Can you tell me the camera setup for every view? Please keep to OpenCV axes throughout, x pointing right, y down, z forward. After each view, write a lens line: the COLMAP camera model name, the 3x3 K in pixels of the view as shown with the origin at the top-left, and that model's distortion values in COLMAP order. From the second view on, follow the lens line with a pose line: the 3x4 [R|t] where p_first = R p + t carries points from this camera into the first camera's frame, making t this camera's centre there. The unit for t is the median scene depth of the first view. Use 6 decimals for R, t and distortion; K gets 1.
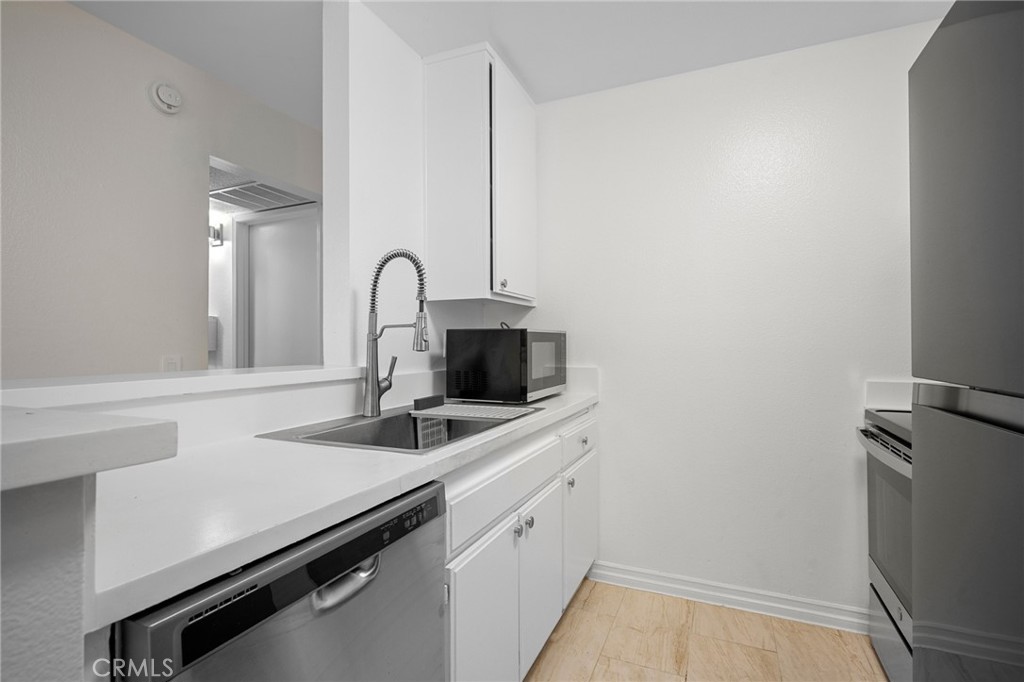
lens RADIAL K [[484.9, 0, 512.0], [0, 484.9, 341.0], [0, 0, 1]] dist [0.000143, 0.000005]
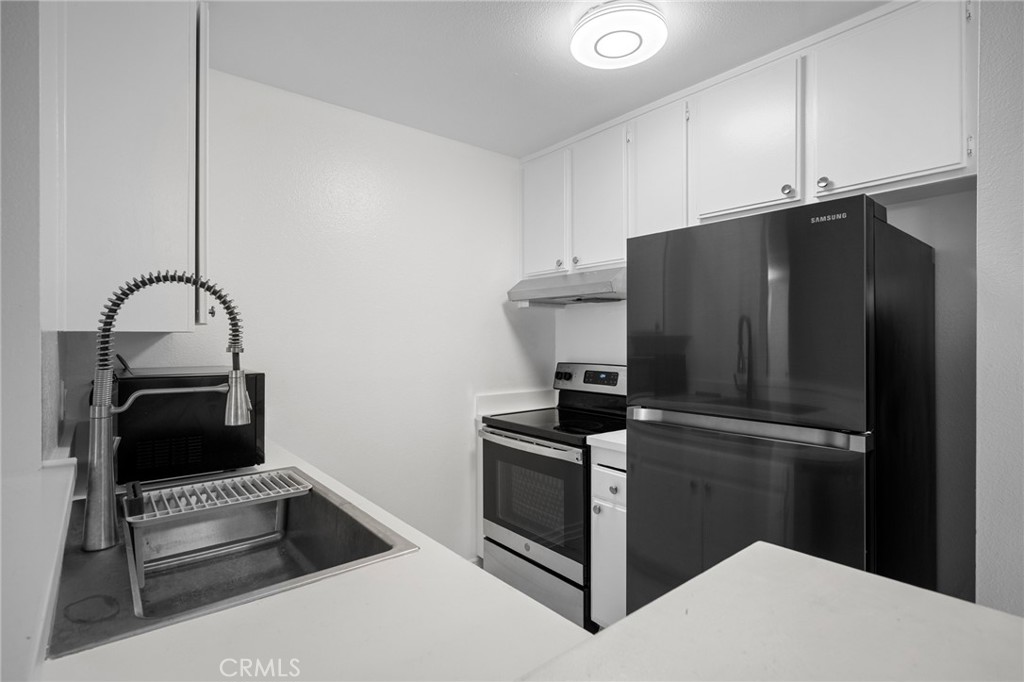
lens RADIAL K [[506.8, 0, 512.0], [0, 506.8, 341.0], [0, 0, 1]] dist [-0.001375, -0.000258]
pose [[0.455950, -0.004906, 0.889992, -0.543873], [-0.007404, 0.999929, 0.009305, -0.092257], [-0.889974, -0.010832, 0.455882, 0.258192]]
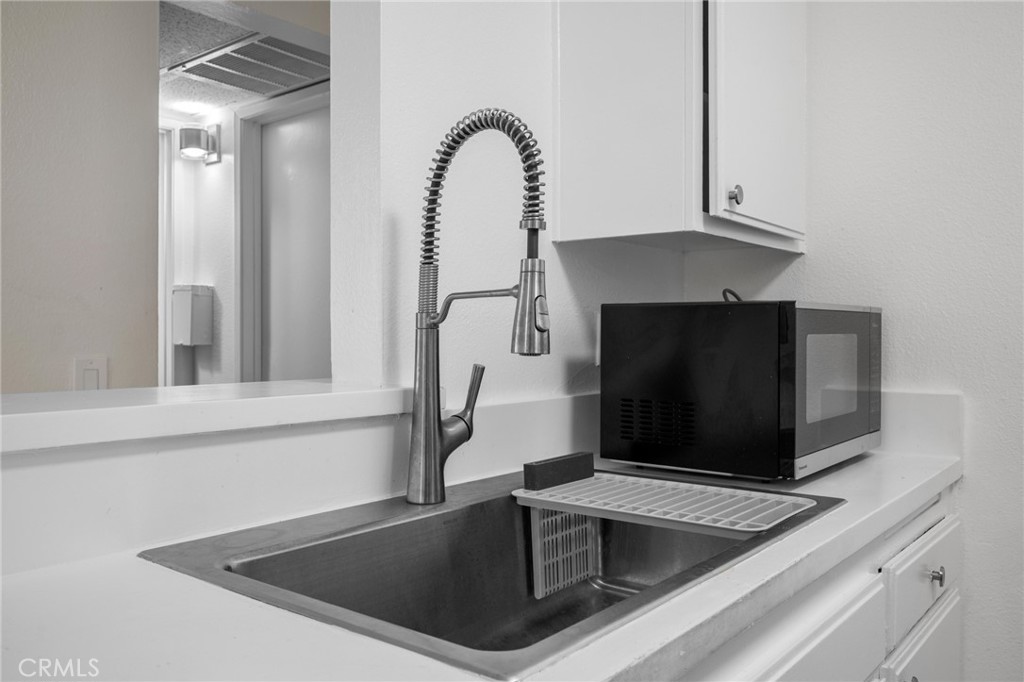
lens RADIAL K [[821.3, 0, 512.0], [0, 821.3, 341.0], [0, 0, 1]] dist [-0.002620, -0.000320]
pose [[0.966652, 0.006367, -0.256013, -0.023490], [-0.002637, 0.999885, 0.014910, -0.000952], [0.256078, -0.013738, 0.966558, 0.279260]]
